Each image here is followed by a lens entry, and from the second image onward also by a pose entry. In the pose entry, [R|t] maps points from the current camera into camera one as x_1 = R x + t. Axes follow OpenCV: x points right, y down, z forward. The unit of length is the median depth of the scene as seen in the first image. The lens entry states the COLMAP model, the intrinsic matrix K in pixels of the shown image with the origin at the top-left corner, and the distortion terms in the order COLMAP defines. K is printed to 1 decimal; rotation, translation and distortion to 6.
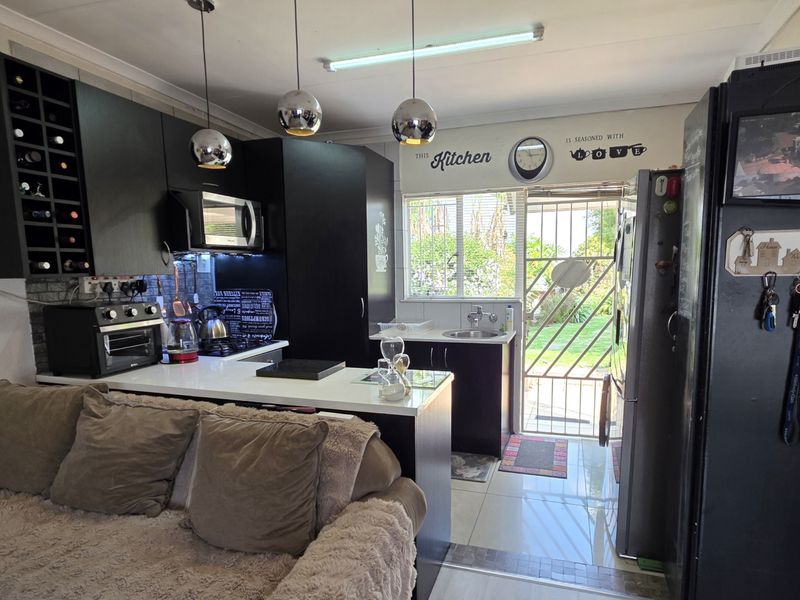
lens RADIAL K [[494.9, 0, 400.1], [0, 494.9, 333.1], [0, 0, 1]] dist [0.004134, -0.002151]
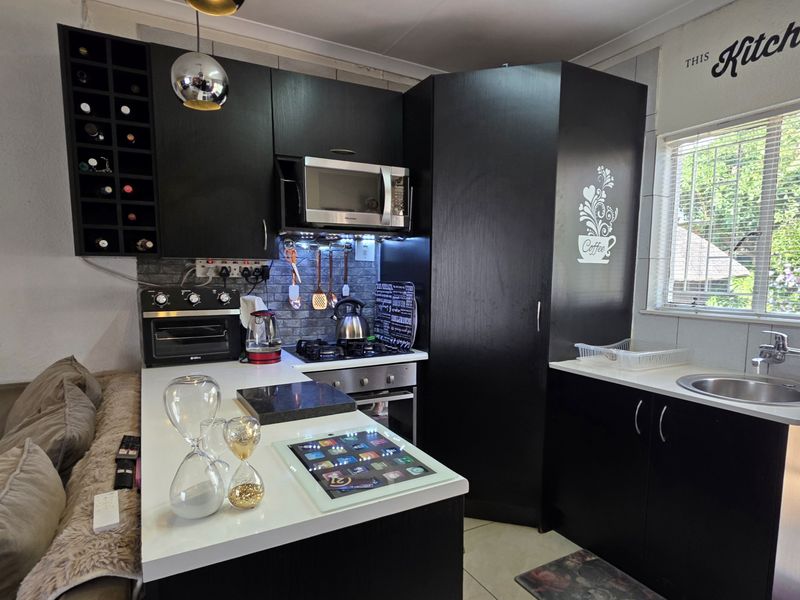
lens RADIAL K [[481.3, 0, 418.4], [0, 481.3, 328.7], [0, 0, 1]] dist [0.003526, -0.000397]
pose [[0.741634, 0.097225, -0.663722, 0.236667], [-0.104608, 0.994098, 0.028732, -0.039875], [0.662599, 0.048122, 0.747427, 0.451453]]
